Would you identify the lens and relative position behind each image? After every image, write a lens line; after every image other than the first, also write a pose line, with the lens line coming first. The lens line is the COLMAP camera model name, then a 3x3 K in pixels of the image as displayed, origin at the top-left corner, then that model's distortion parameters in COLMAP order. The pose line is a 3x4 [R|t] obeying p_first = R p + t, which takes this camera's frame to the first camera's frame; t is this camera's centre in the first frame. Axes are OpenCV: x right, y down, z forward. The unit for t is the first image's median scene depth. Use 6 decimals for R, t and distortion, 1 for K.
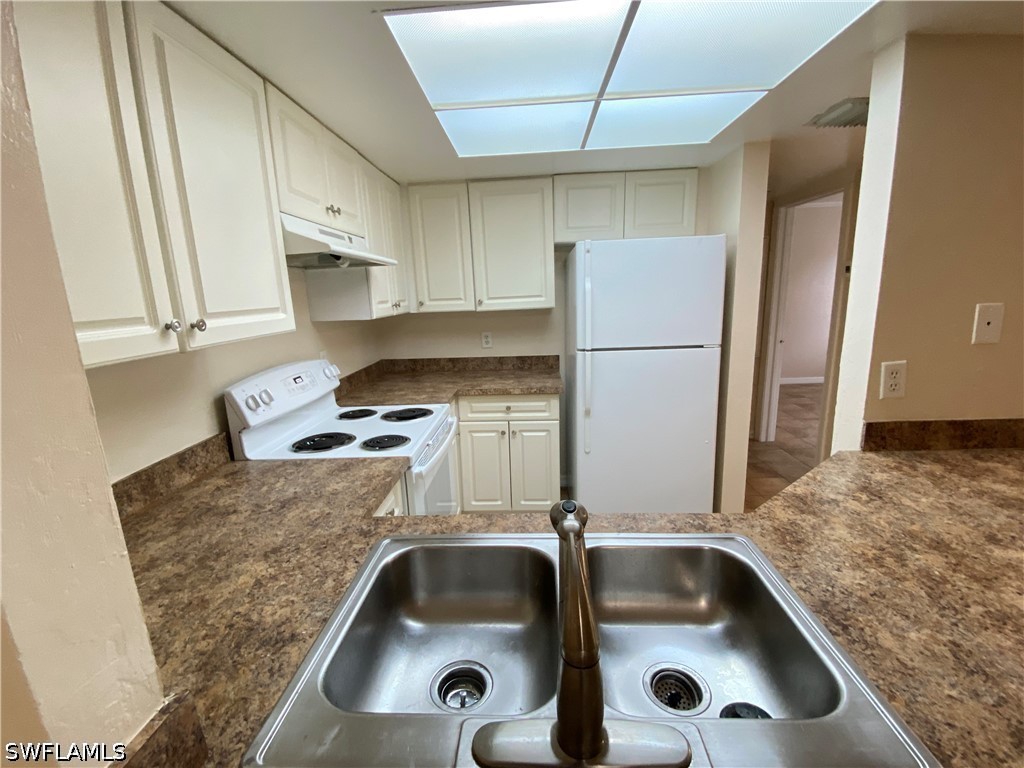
lens RADIAL K [[458.3, 0, 508.0], [0, 458.3, 383.5], [0, 0, 1]] dist [0.020264, -0.021176]
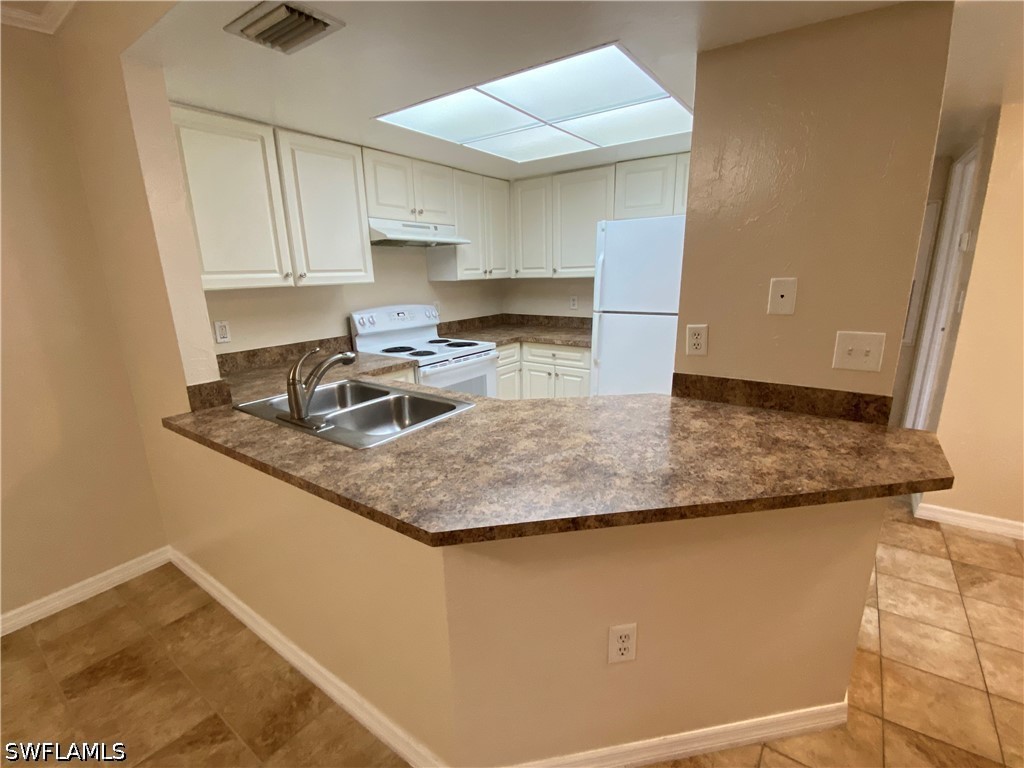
lens RADIAL K [[458.3, 0, 508.0], [0, 458.3, 383.5], [0, 0, 1]] dist [0.020264, -0.021176]
pose [[0.841039, 0.150436, -0.519637, 0.944648], [-0.118637, 0.988464, 0.094147, 0.045107], [0.527805, -0.017533, 0.849184, -0.266745]]
